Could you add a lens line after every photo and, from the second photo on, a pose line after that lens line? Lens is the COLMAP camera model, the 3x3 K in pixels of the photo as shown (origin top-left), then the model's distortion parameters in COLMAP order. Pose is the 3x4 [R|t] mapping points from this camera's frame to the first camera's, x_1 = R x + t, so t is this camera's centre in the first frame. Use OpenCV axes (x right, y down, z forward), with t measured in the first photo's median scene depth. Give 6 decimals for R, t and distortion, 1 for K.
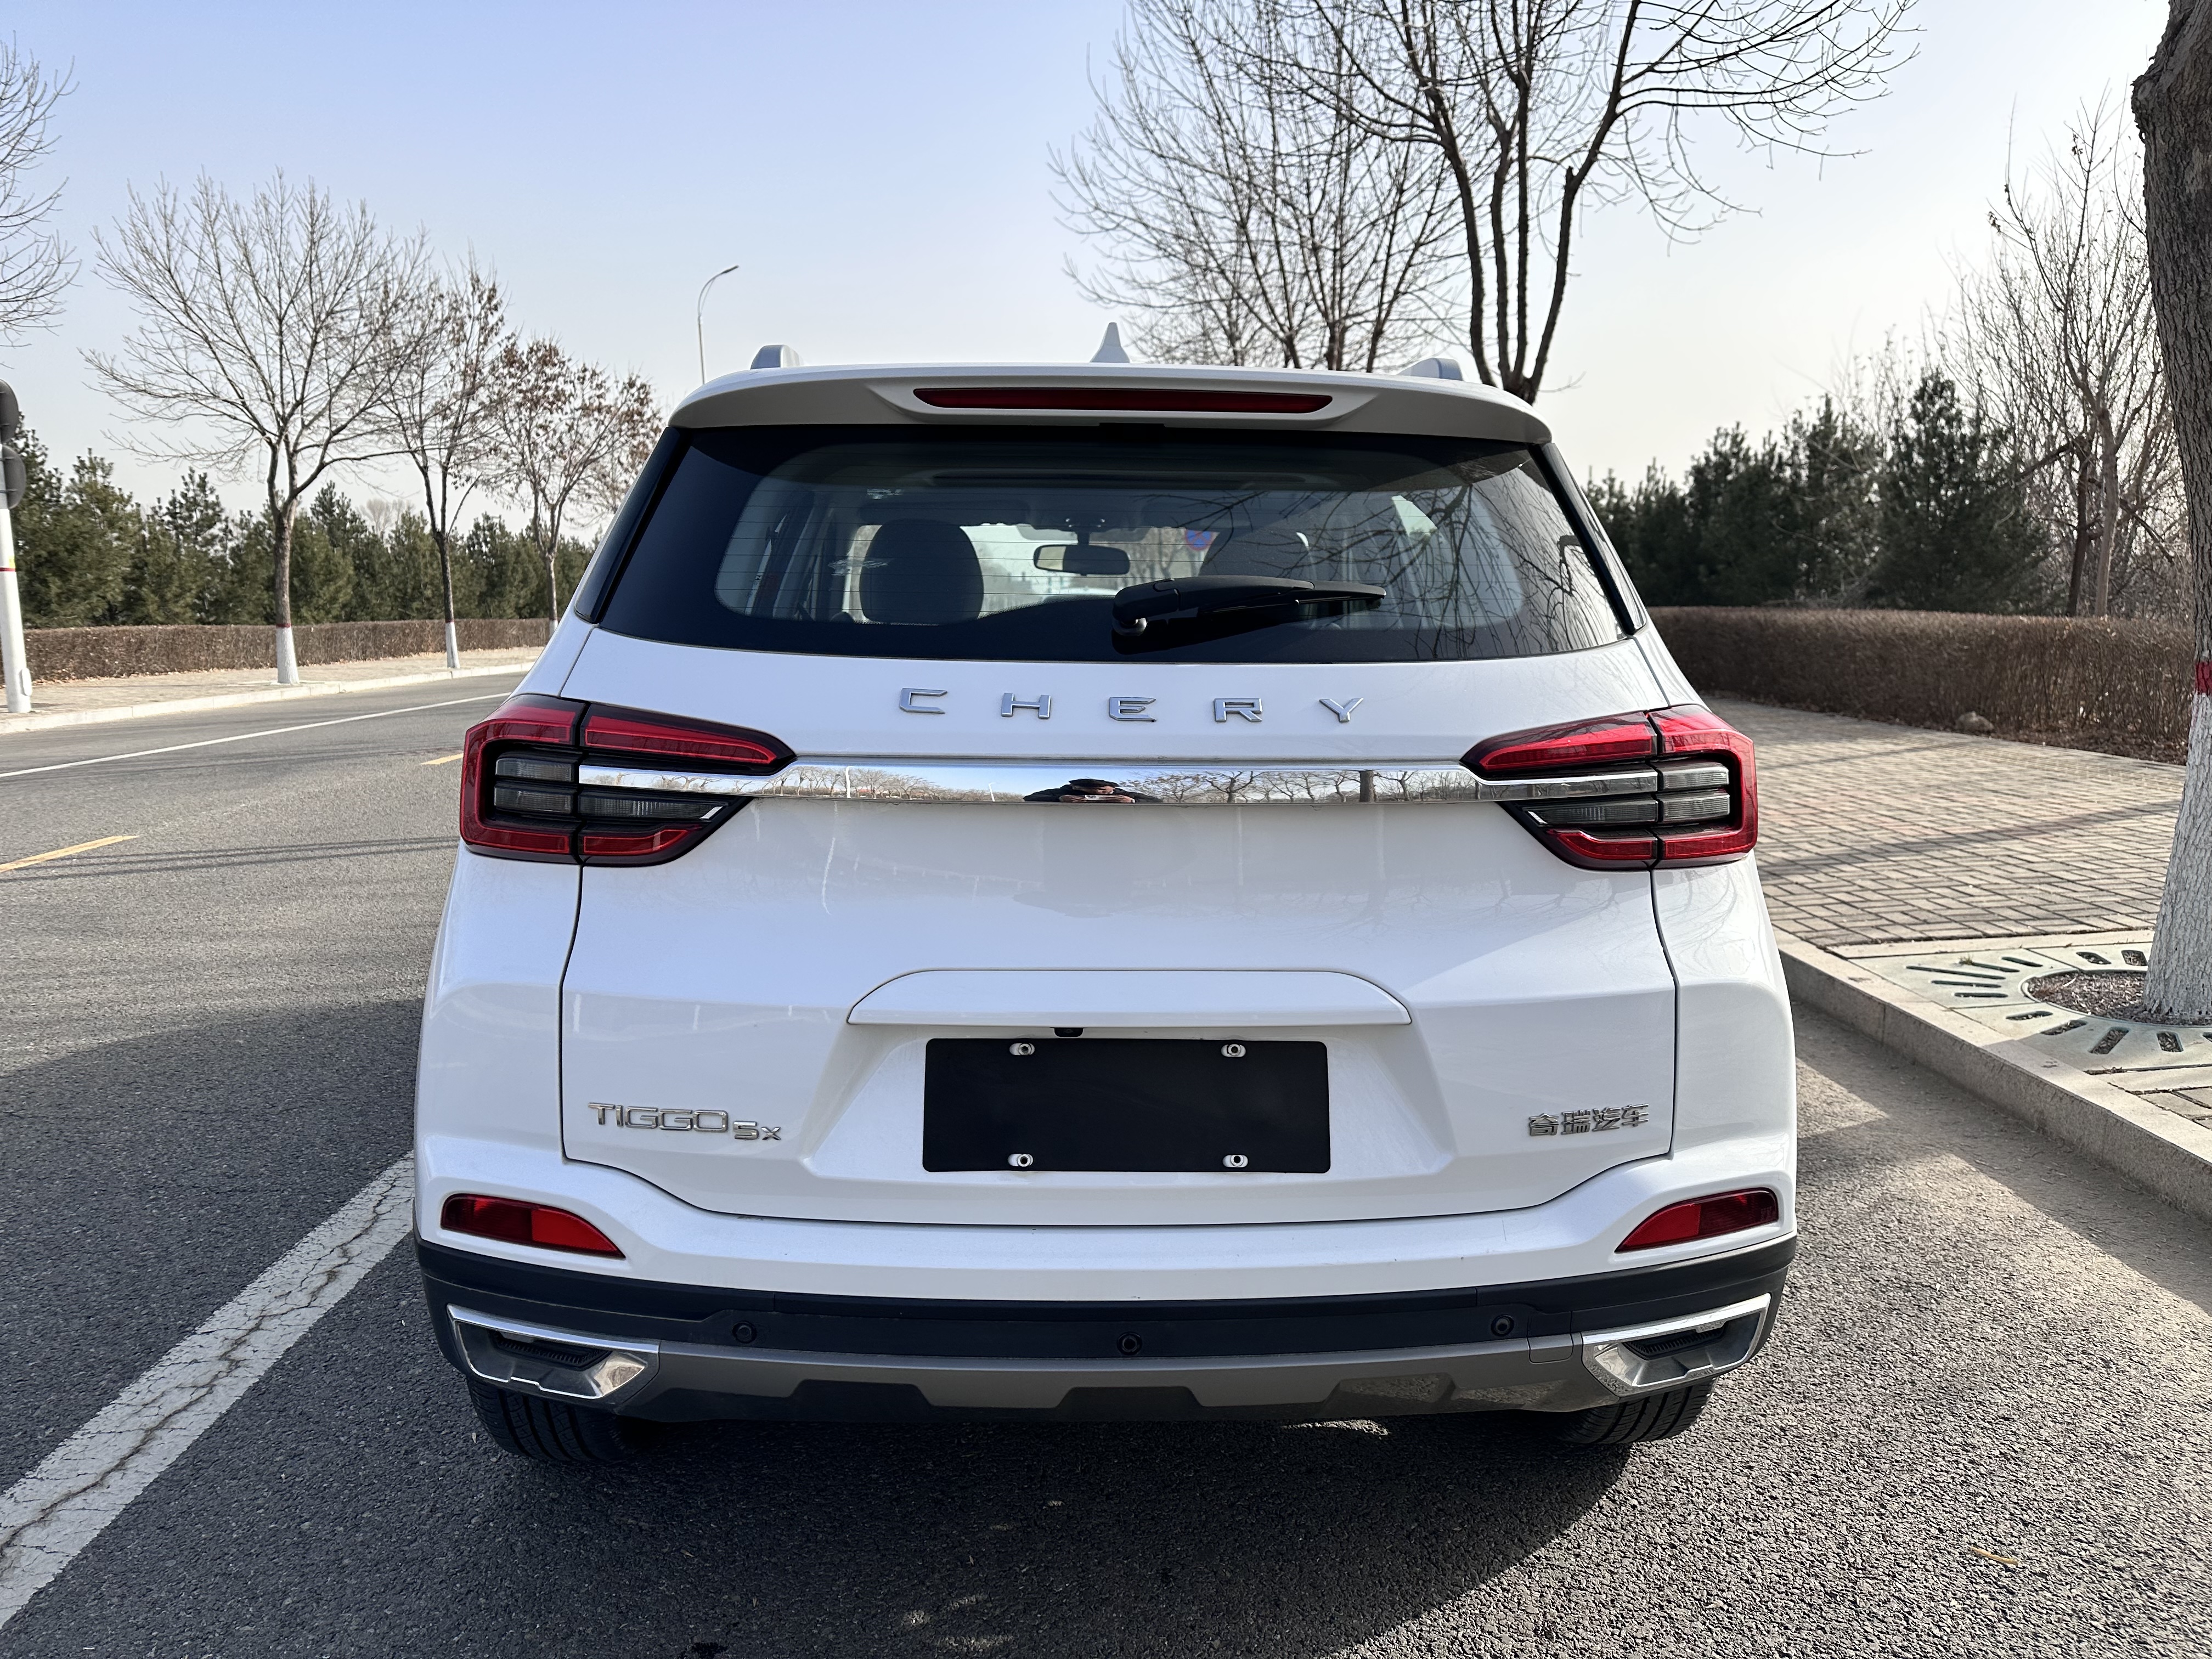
lens RADIAL K [[1577.4, 0, 1117.6], [0, 1577.4, 824.3], [0, 0, 1]] dist [0.026790, -0.011433]
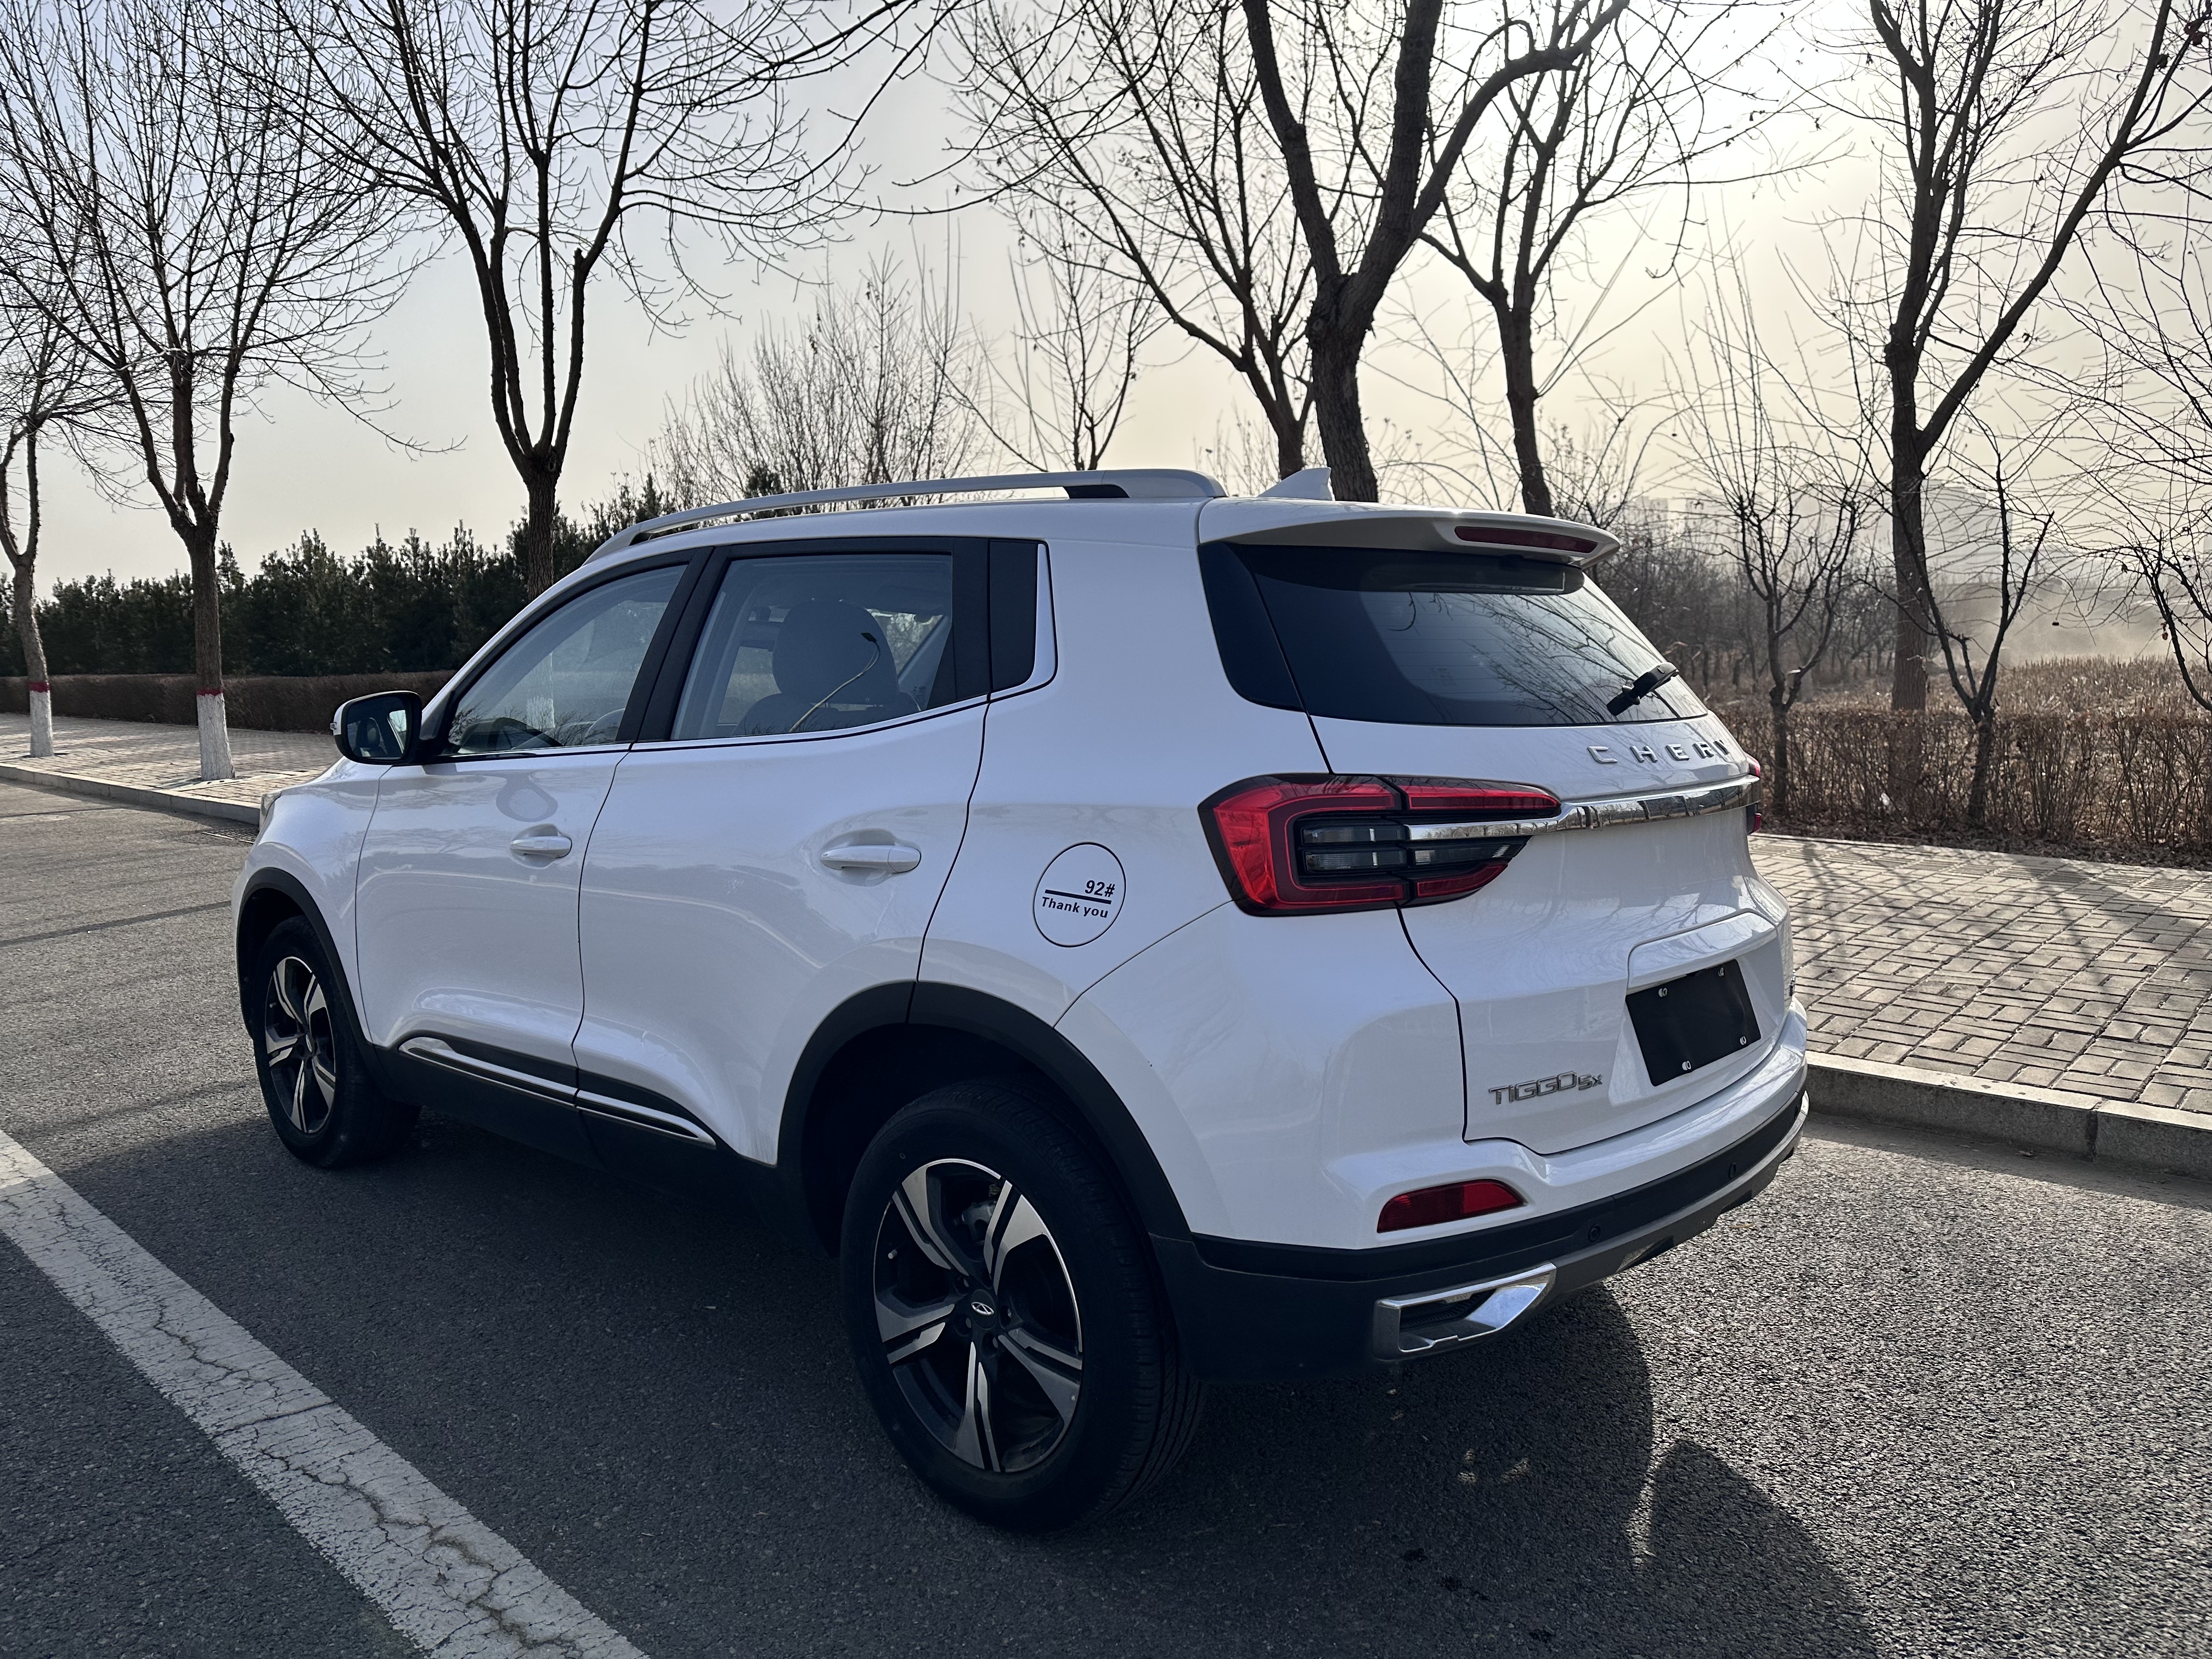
lens RADIAL K [[1577.4, 0, 1103.7], [0, 1577.4, 819.5], [0, 0, 1]] dist [0.026790, -0.011433]
pose [[0.719758, -0.079828, 0.689620, -0.222411], [0.107593, 0.994191, 0.002789, -0.011609], [-0.685836, 0.072191, 0.724166, 0.045674]]
